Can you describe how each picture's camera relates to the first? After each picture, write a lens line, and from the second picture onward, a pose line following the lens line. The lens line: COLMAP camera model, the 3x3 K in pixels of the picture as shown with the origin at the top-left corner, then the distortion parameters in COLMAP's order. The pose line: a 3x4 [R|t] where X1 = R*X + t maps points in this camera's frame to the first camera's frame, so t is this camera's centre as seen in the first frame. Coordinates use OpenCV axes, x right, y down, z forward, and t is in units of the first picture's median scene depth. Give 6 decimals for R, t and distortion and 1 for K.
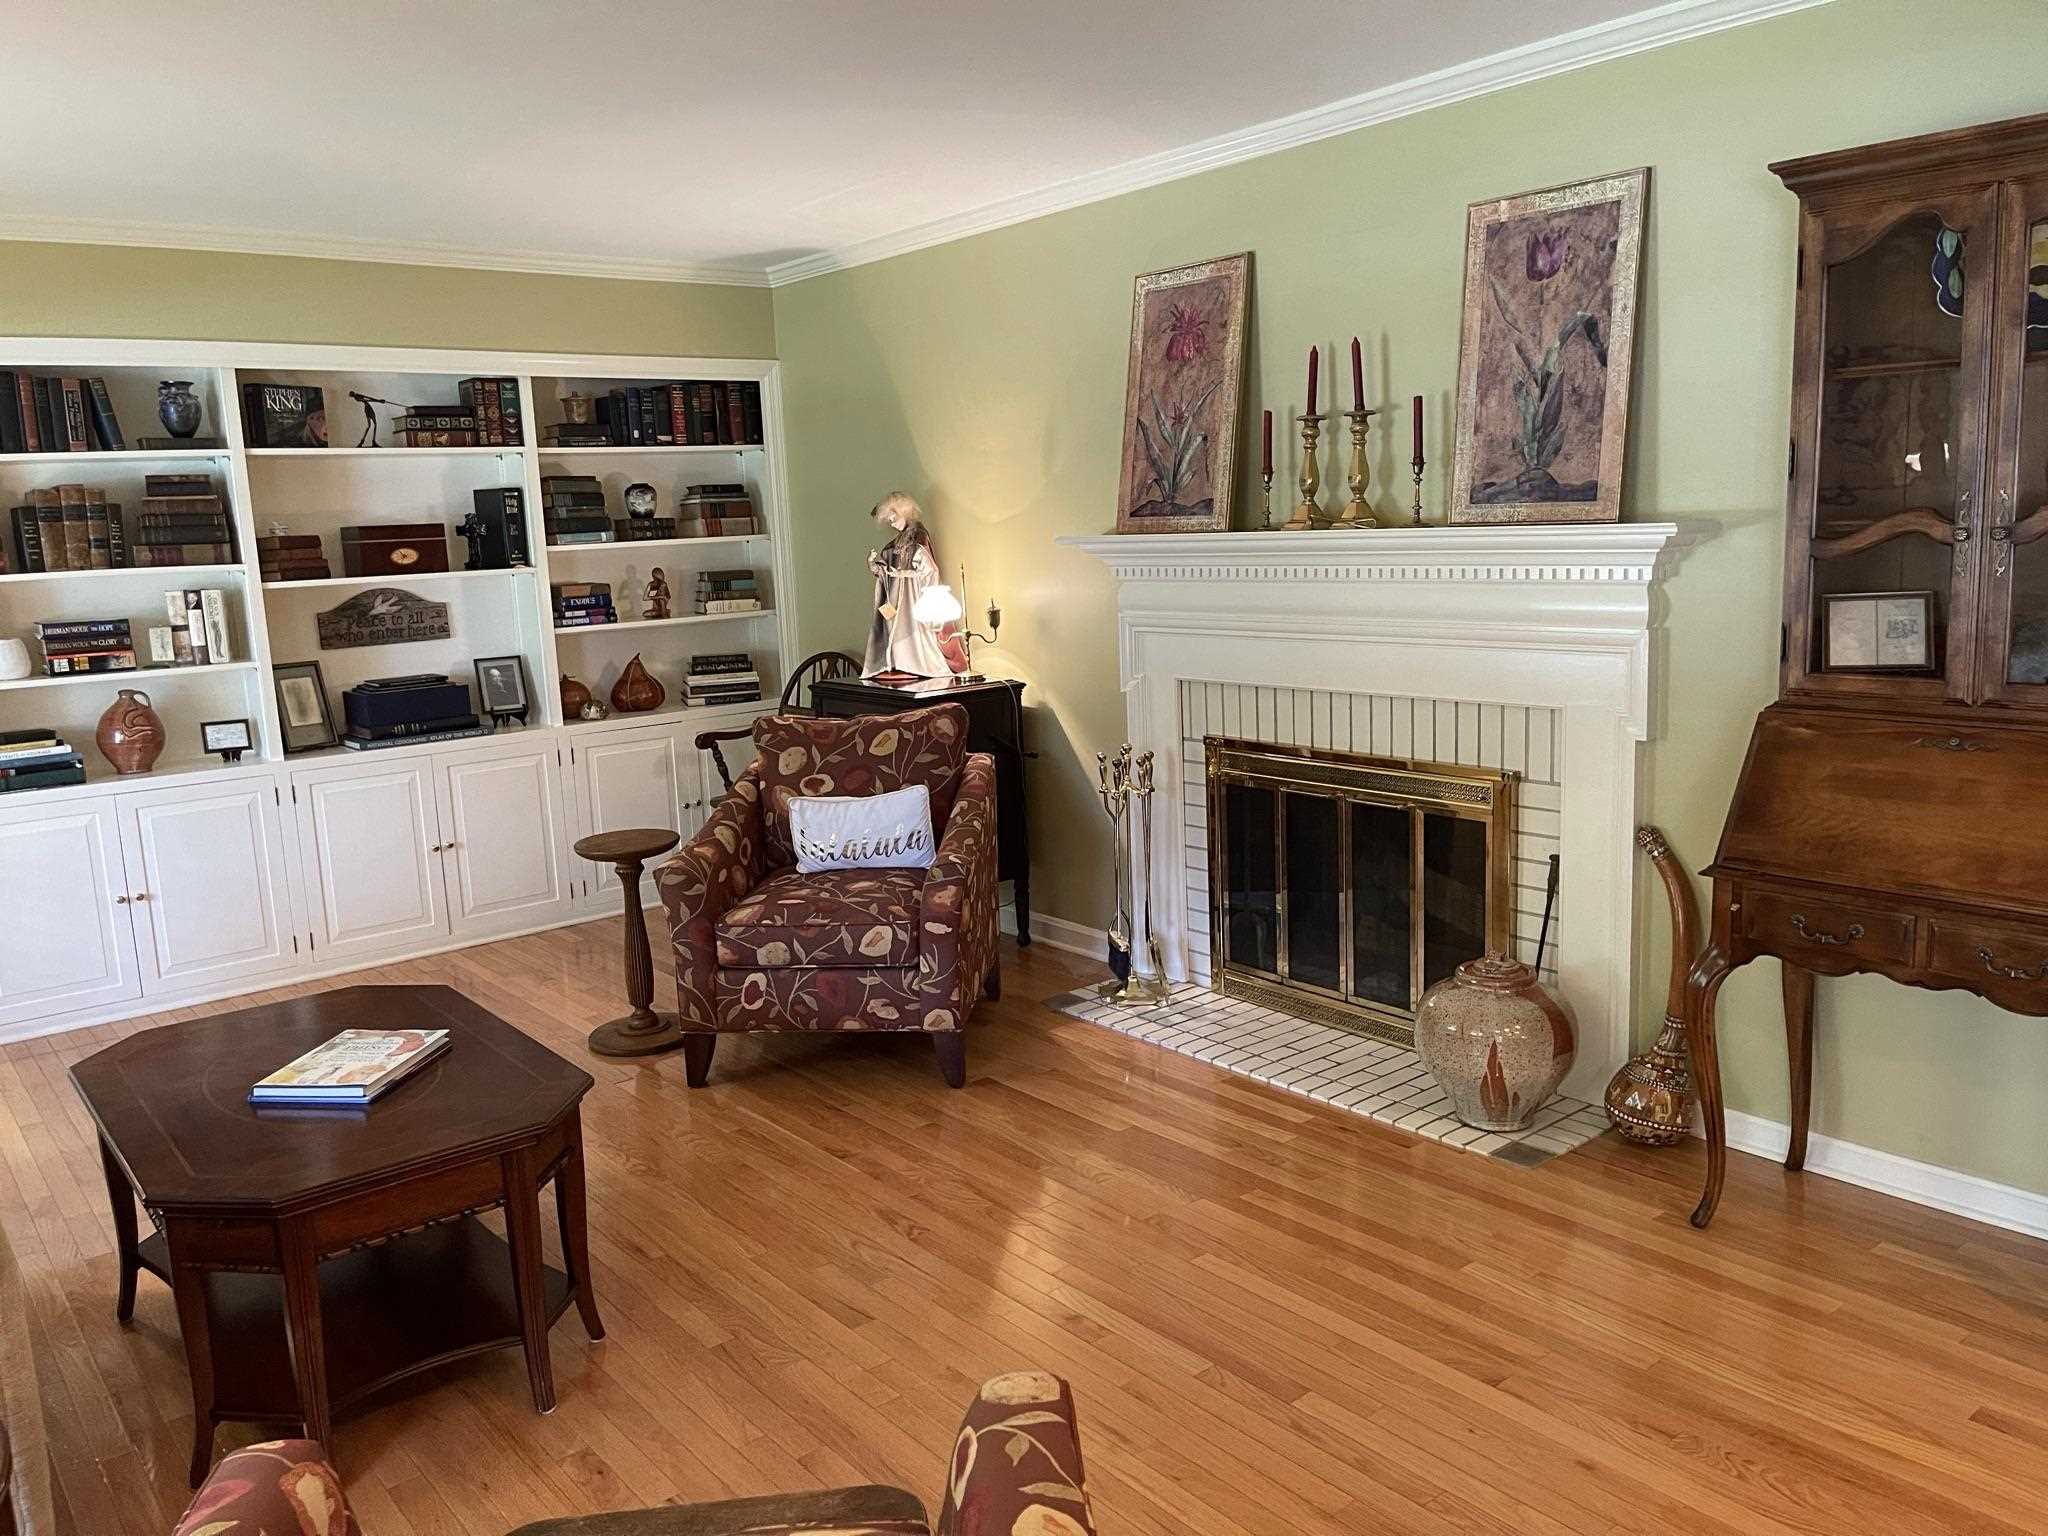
lens RADIAL K [[1557.5, 0, 1037.6], [0, 1557.5, 781.7], [0, 0, 1]] dist [0.058557, -0.080458]
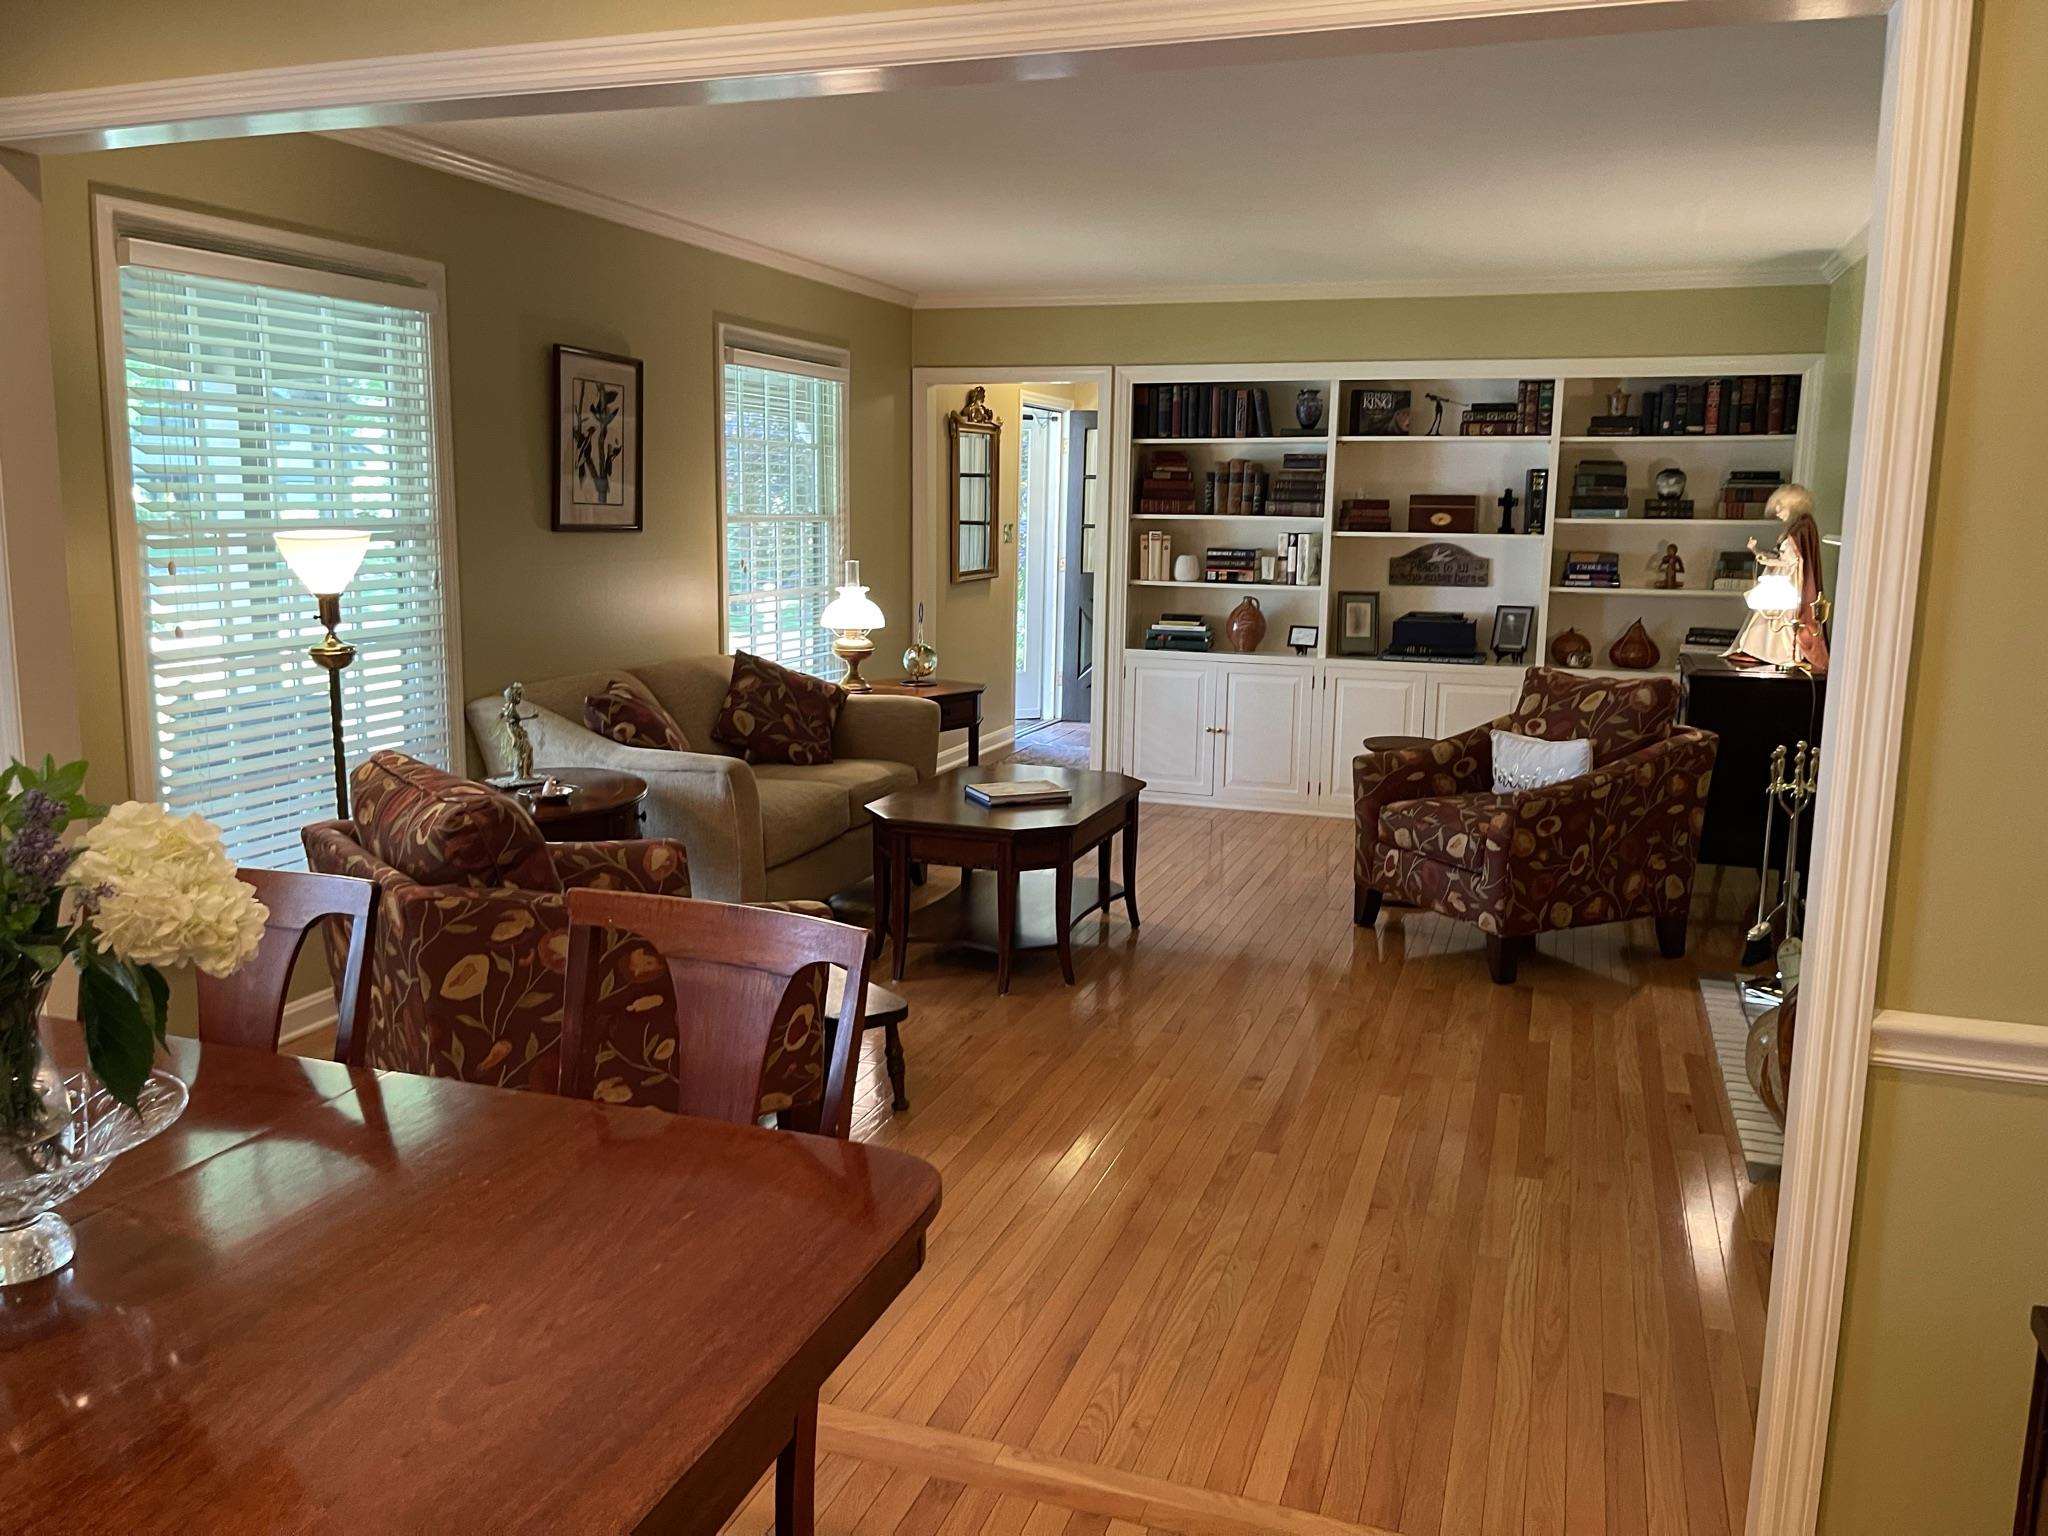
lens RADIAL K [[1557.5, 0, 1032.3], [0, 1557.5, 760.1], [0, 0, 1]] dist [0.058557, -0.080458]
pose [[0.527737, 0.190691, -0.827726, 0.584596], [-0.183428, 0.977066, 0.108147, -0.028902], [0.829366, 0.094755, 0.550612, 0.022228]]
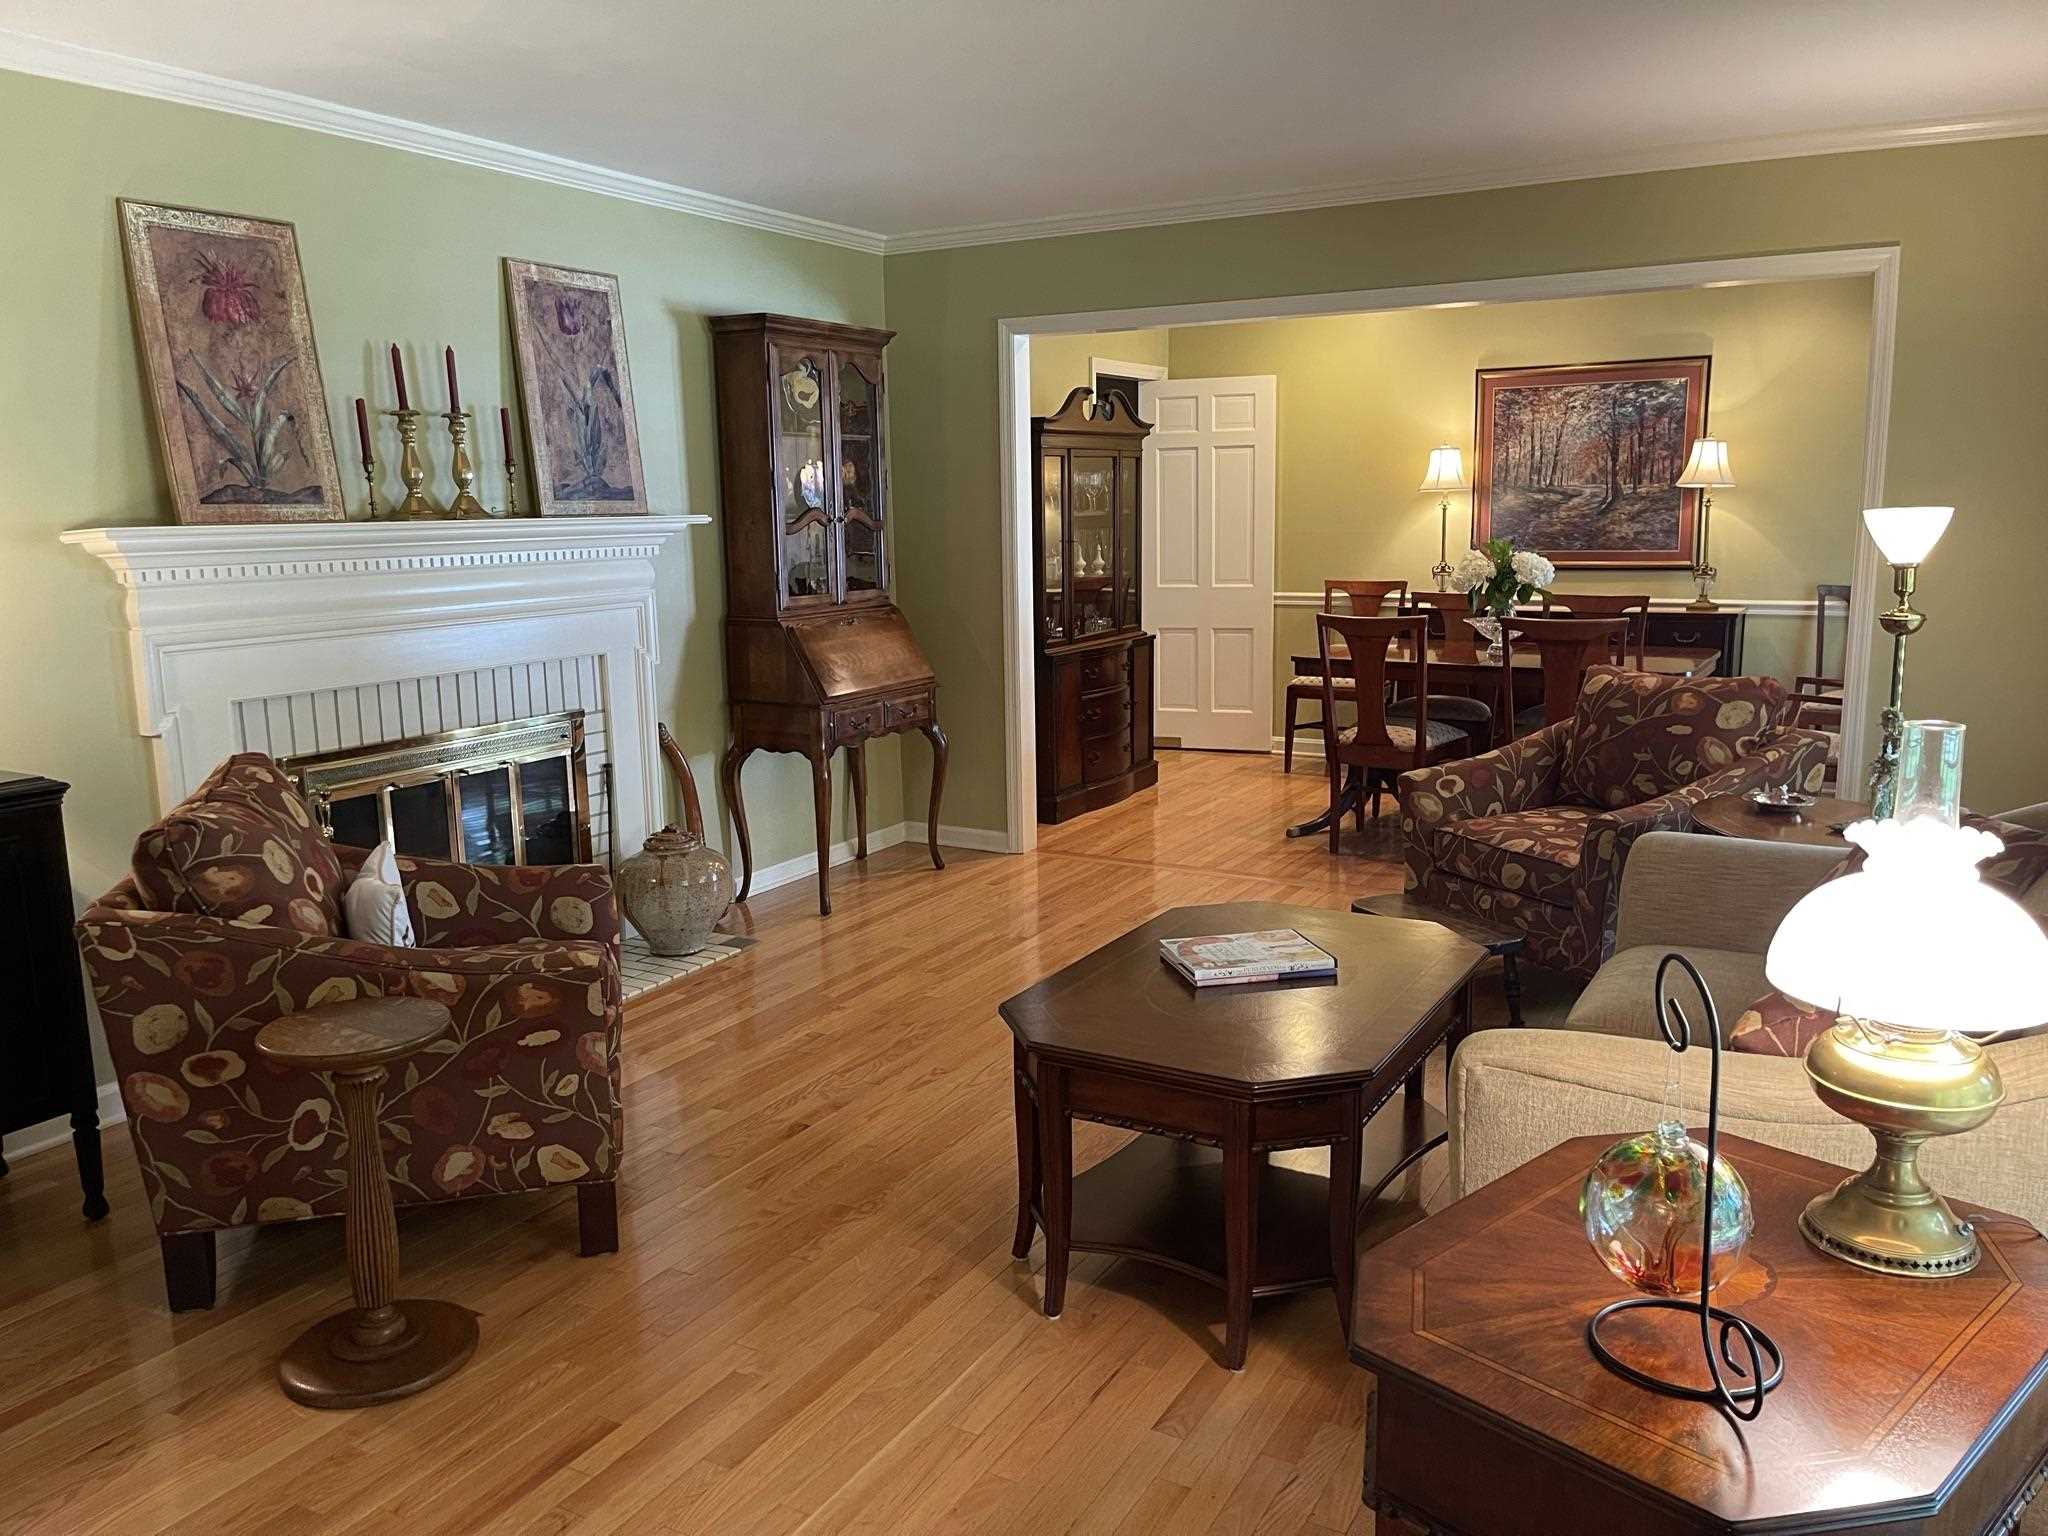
lens RADIAL K [[1557.5, 0, 1038.3], [0, 1557.5, 763.7], [0, 0, 1]] dist [0.058557, -0.080458]
pose [[-0.369089, -0.116661, 0.922043, -0.768367], [0.183230, 0.963485, 0.195251, -0.107884], [-0.911153, 0.241011, -0.334236, 0.816039]]
